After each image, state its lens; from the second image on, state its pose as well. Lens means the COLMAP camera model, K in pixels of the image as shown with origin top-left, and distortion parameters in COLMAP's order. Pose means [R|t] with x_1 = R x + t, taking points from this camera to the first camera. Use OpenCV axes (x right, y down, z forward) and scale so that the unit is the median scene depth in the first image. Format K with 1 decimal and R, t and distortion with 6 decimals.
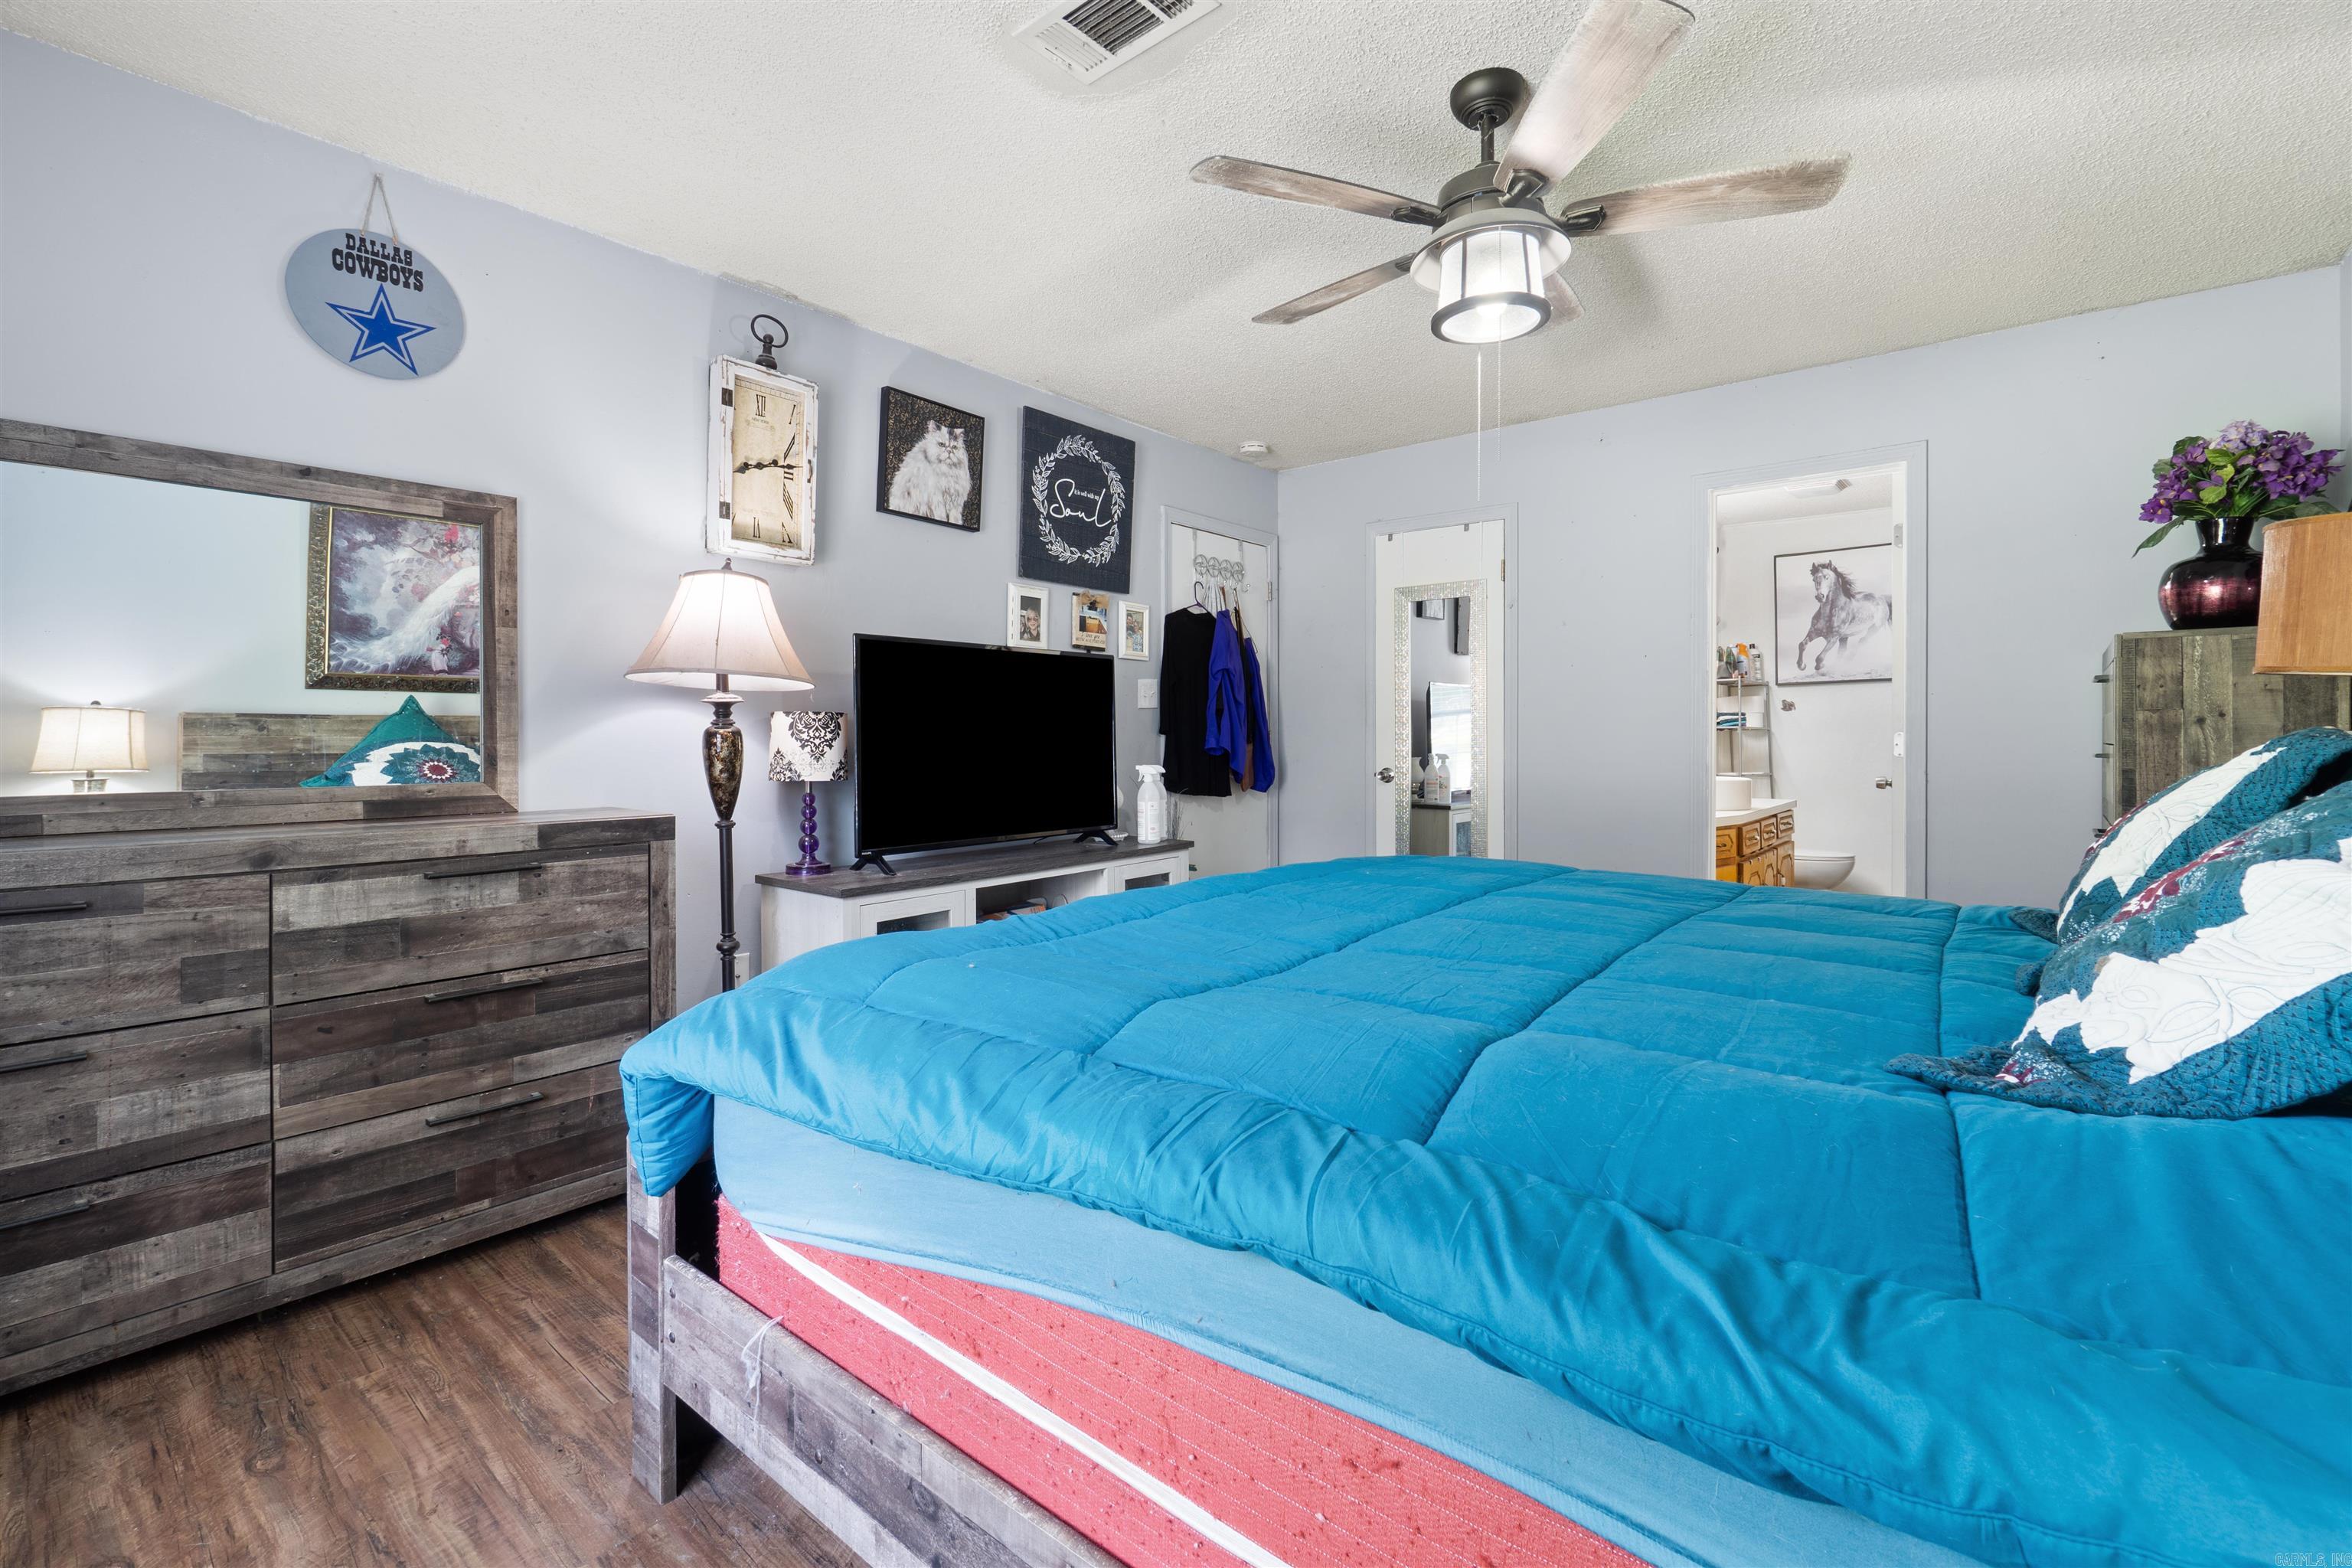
lens RADIAL K [[1027.9, 0, 1187.3], [0, 1027.9, 744.1], [0, 0, 1]] dist [-0.002826, 0.000506]
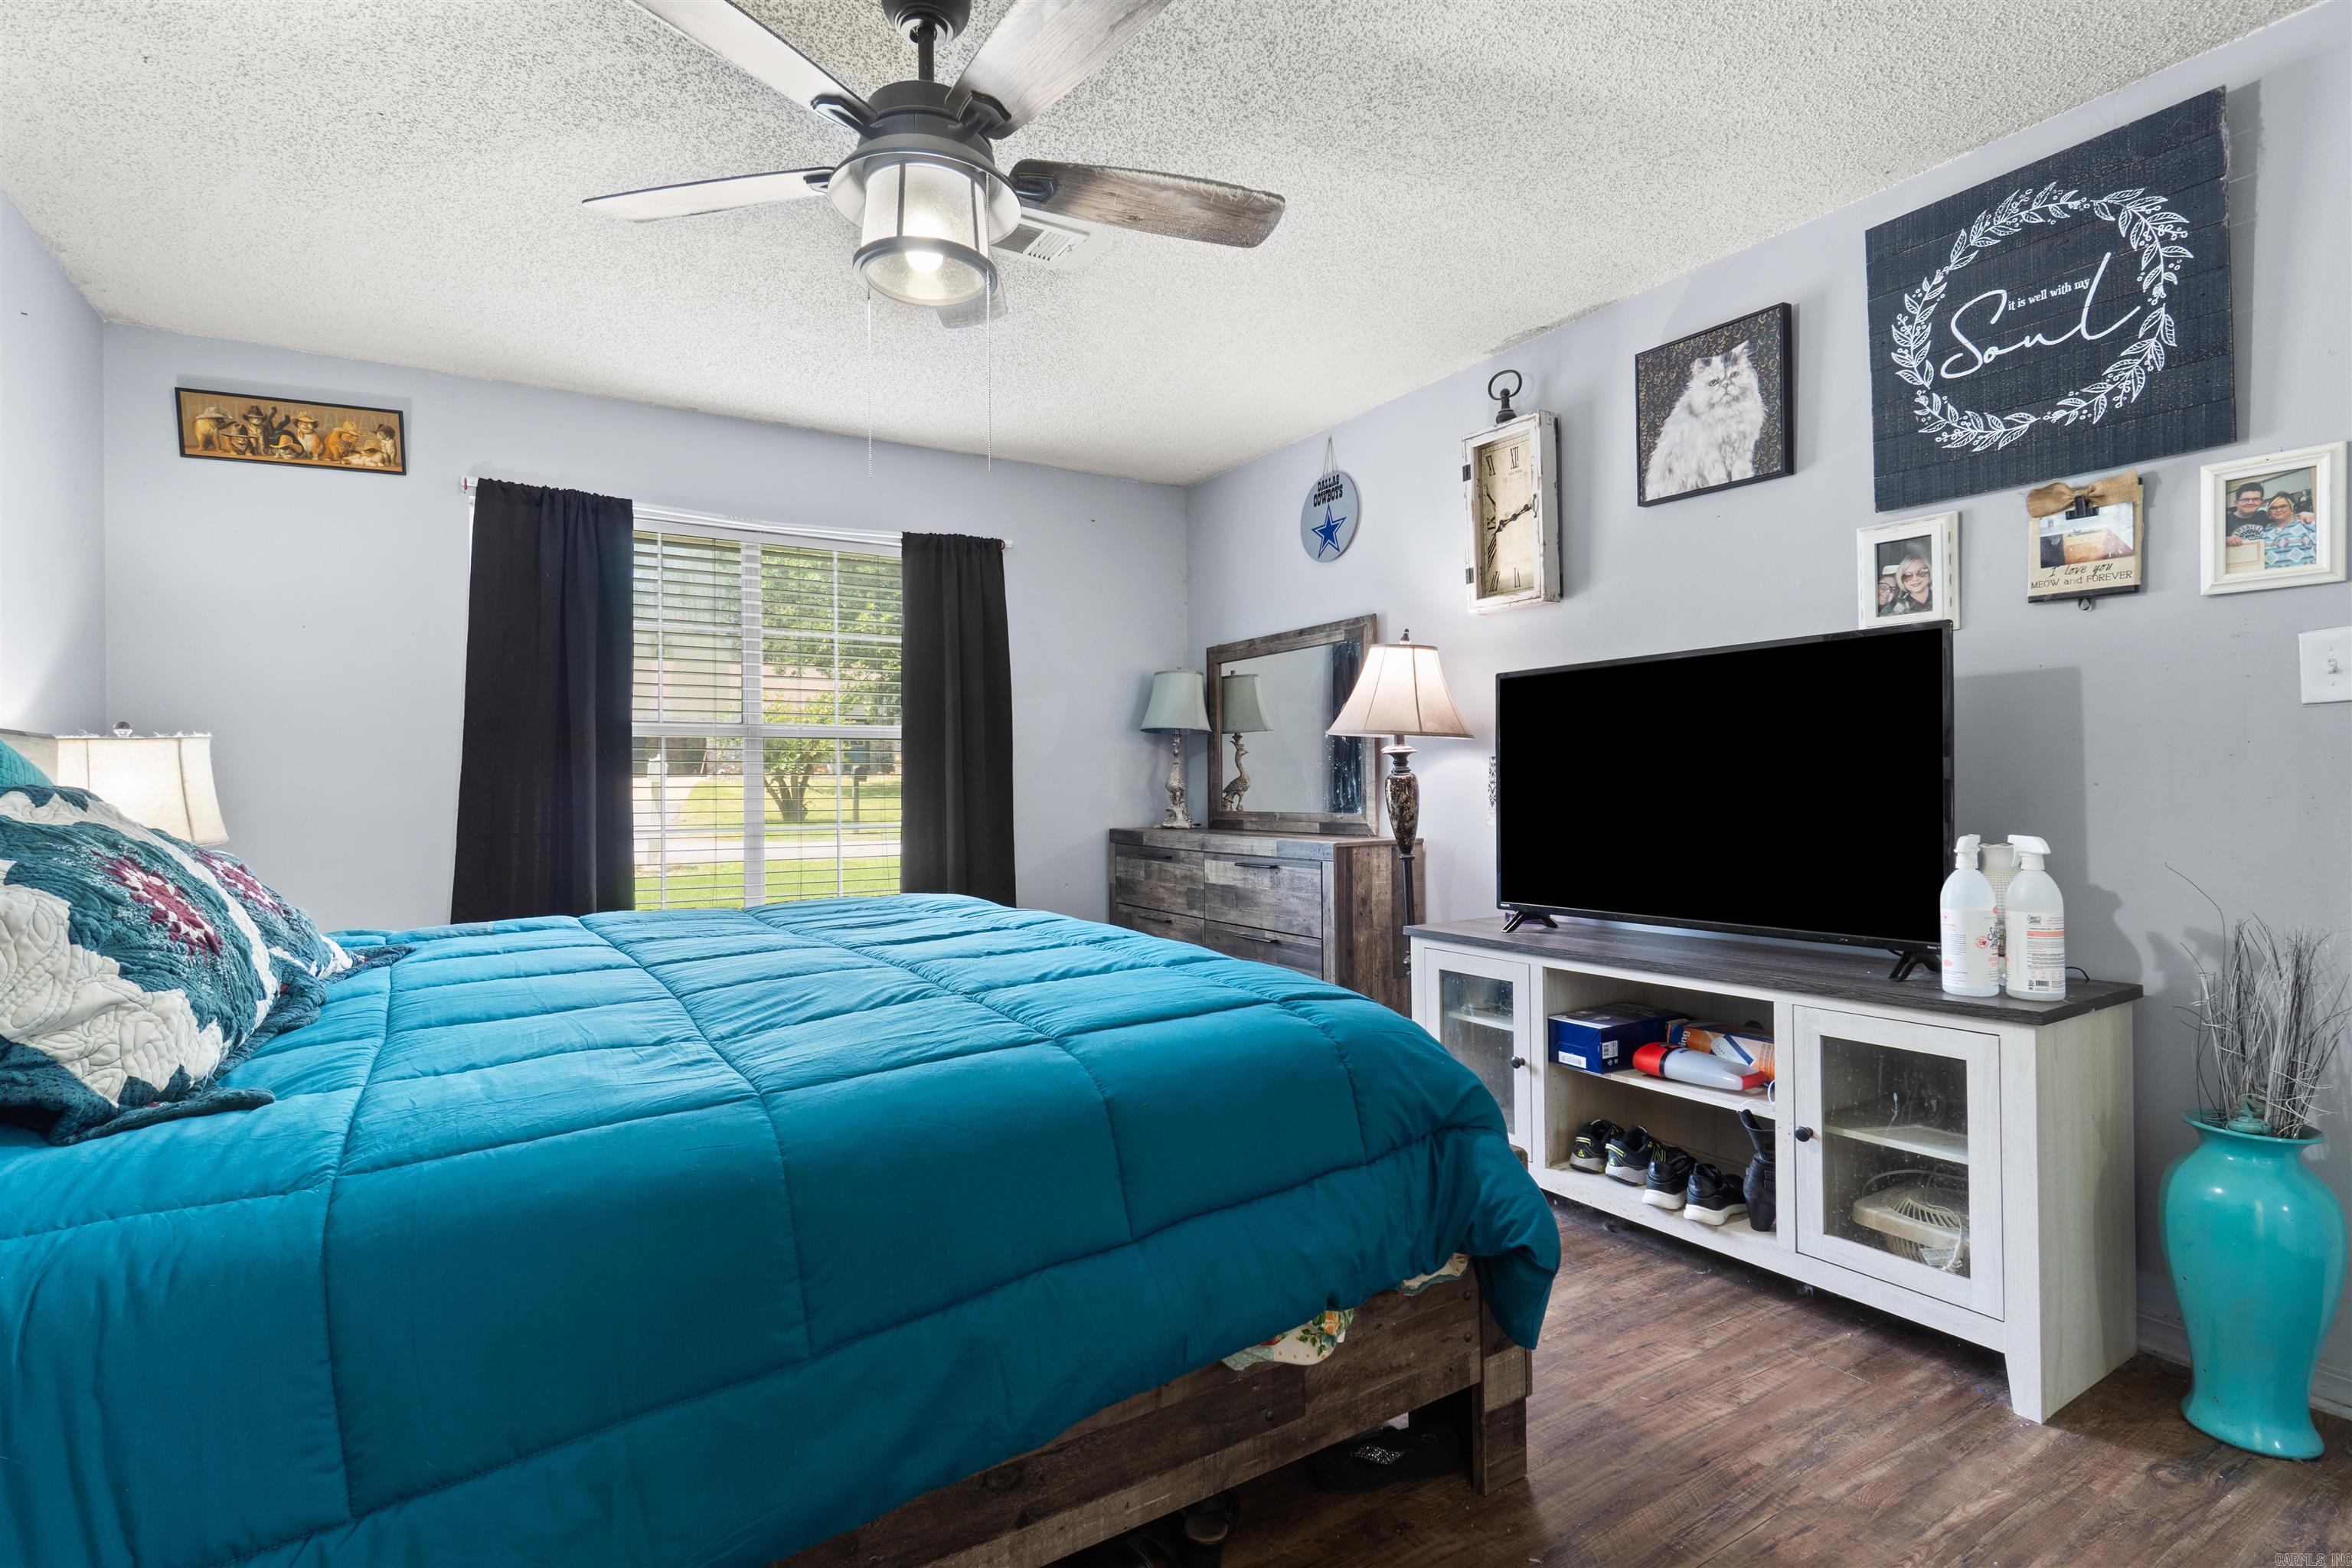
lens RADIAL K [[1095.6, 0, 1176.4], [0, 1095.6, 787.5], [0, 0, 1]] dist [-0.002872, 0.002085]
pose [[-0.309953, 0.003449, -0.950746, 0.618955], [0.000975, 0.999994, 0.003310, -0.003965], [0.950752, 0.000099, -0.309954, 0.864890]]
